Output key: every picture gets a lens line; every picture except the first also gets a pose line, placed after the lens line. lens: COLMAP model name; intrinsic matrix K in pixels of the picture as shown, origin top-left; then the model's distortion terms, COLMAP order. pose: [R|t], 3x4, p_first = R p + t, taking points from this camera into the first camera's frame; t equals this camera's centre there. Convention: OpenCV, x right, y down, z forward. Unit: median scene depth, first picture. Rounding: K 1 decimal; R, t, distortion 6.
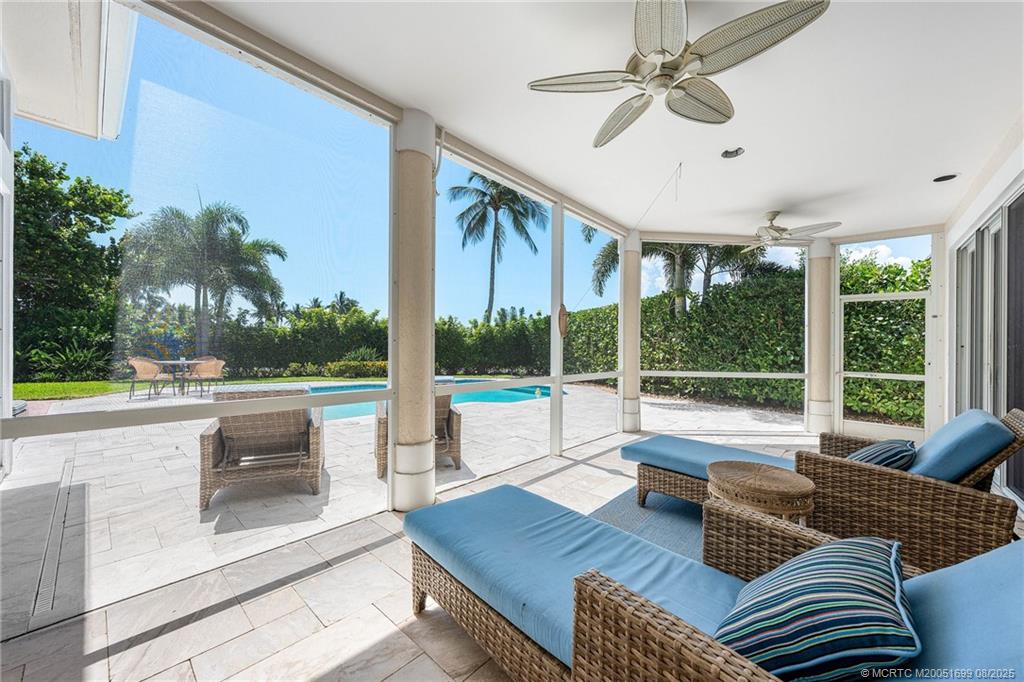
lens RADIAL K [[372.4, 0, 510.3], [0, 372.4, 345.3], [0, 0, 1]] dist [-0.002721, 0.000249]
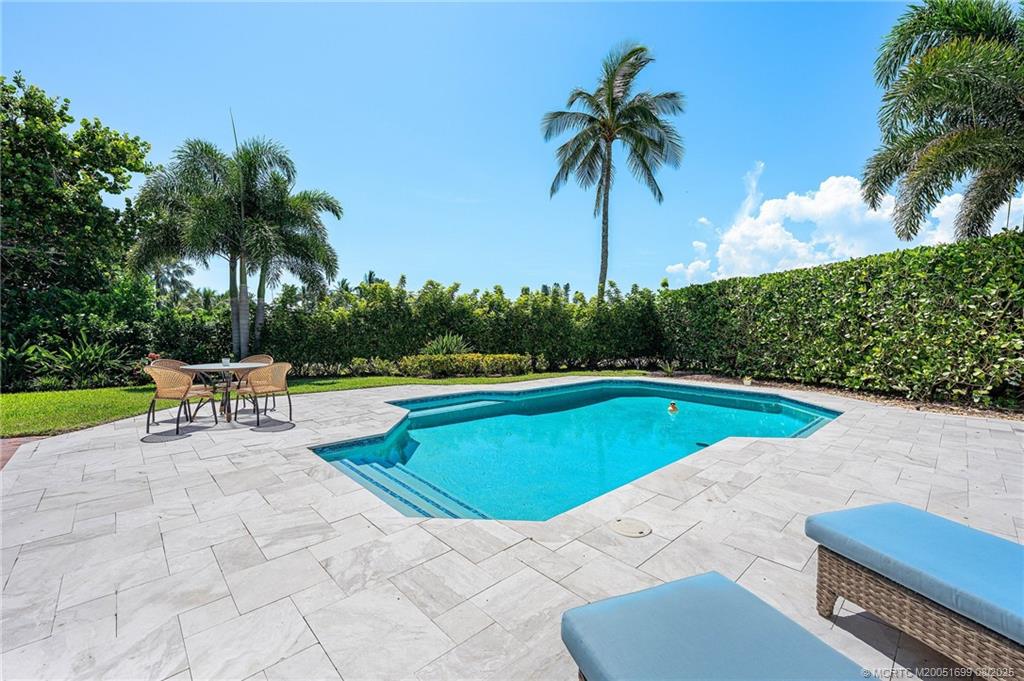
lens RADIAL K [[430.6, 0, 515.3], [0, 430.6, 333.8], [0, 0, 1]] dist [-0.002414, 0.000071]
pose [[0.994686, -0.016396, -0.101646, -0.195245], [0.017742, 0.999766, 0.012346, -0.004859], [0.101419, -0.014083, 0.994744, 0.201141]]
